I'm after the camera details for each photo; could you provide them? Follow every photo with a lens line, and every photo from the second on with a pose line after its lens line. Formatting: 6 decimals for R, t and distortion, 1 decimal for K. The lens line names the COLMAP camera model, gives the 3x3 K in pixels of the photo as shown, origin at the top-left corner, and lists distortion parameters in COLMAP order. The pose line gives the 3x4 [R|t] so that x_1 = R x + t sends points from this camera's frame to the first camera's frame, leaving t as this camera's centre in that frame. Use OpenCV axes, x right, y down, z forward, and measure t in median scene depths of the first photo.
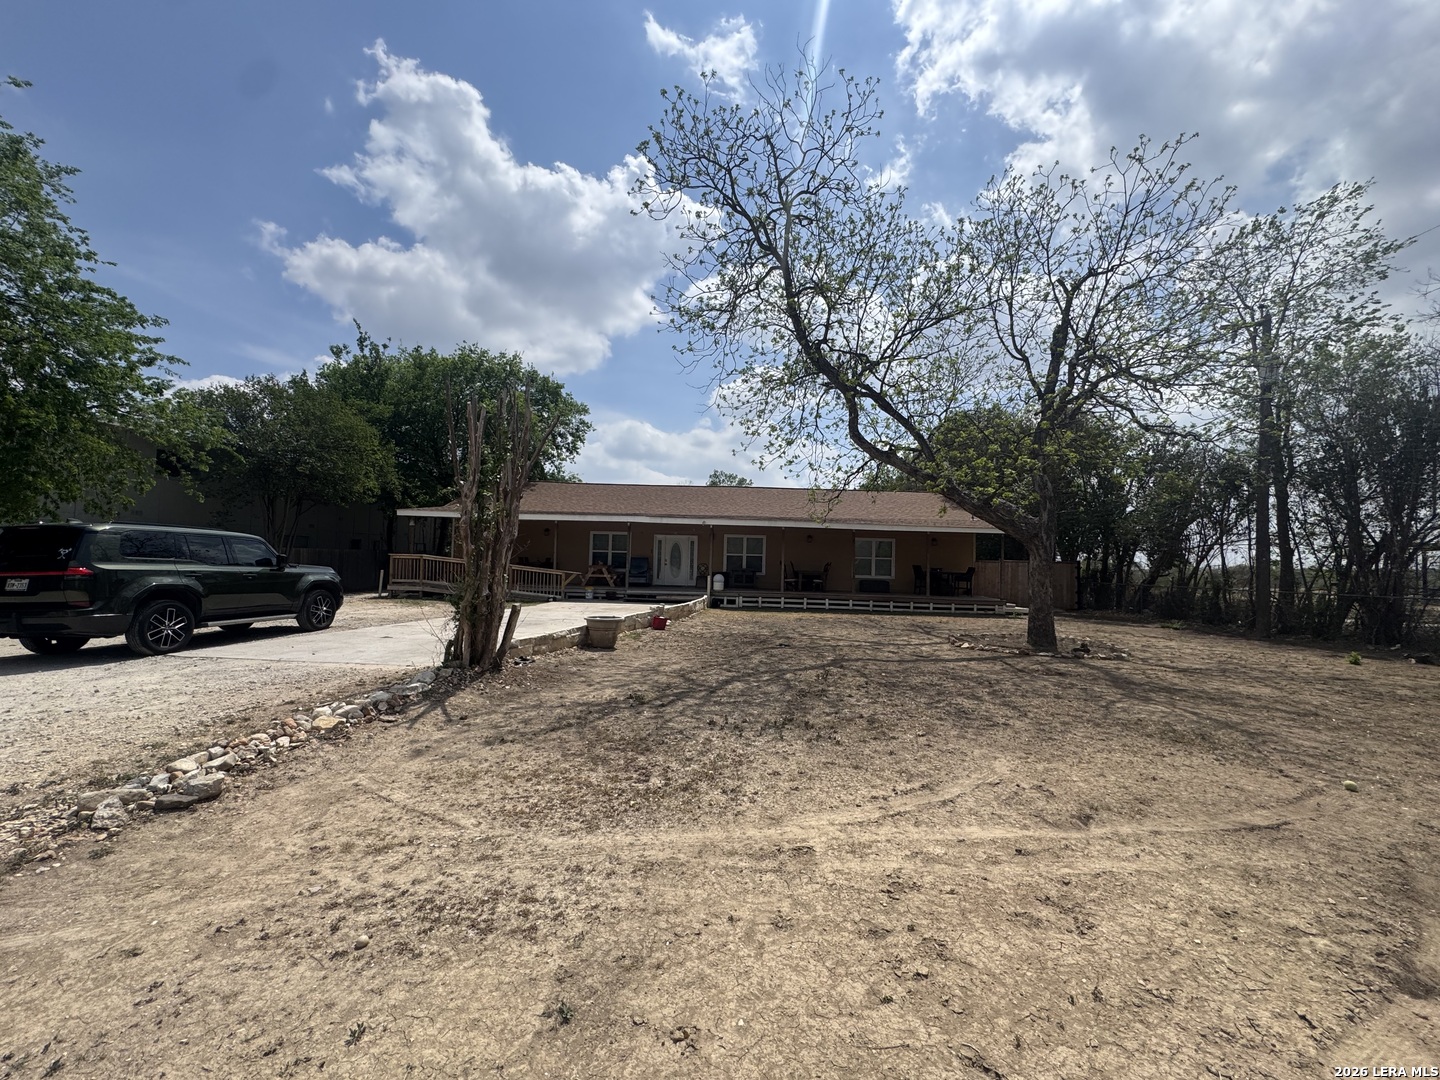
lens RADIAL K [[583.2, 0, 715.3], [0, 583.2, 495.5], [0, 0, 1]] dist [-0.002681, -0.000294]
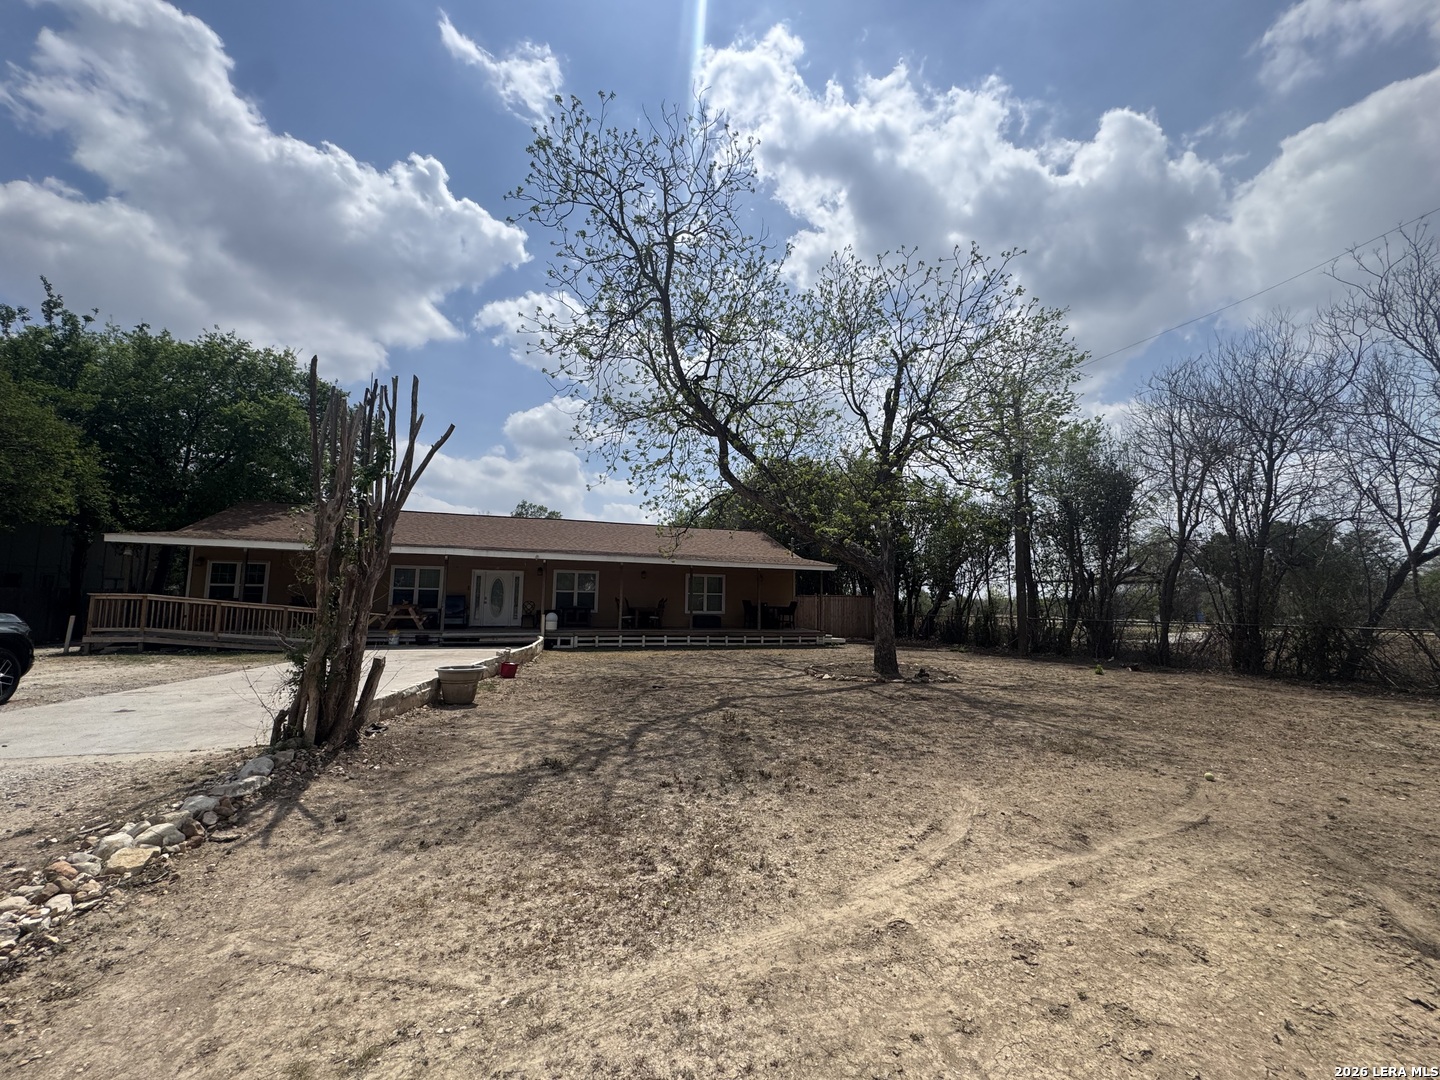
lens RADIAL K [[579.2, 0, 716.0], [0, 579.2, 510.8], [0, 0, 1]] dist [-0.002814, 0.000074]
pose [[0.938335, 0.040954, 0.343292, -0.201838], [-0.028809, 0.998768, -0.040405, 0.007454], [-0.344524, 0.028023, 0.938359, 0.112153]]
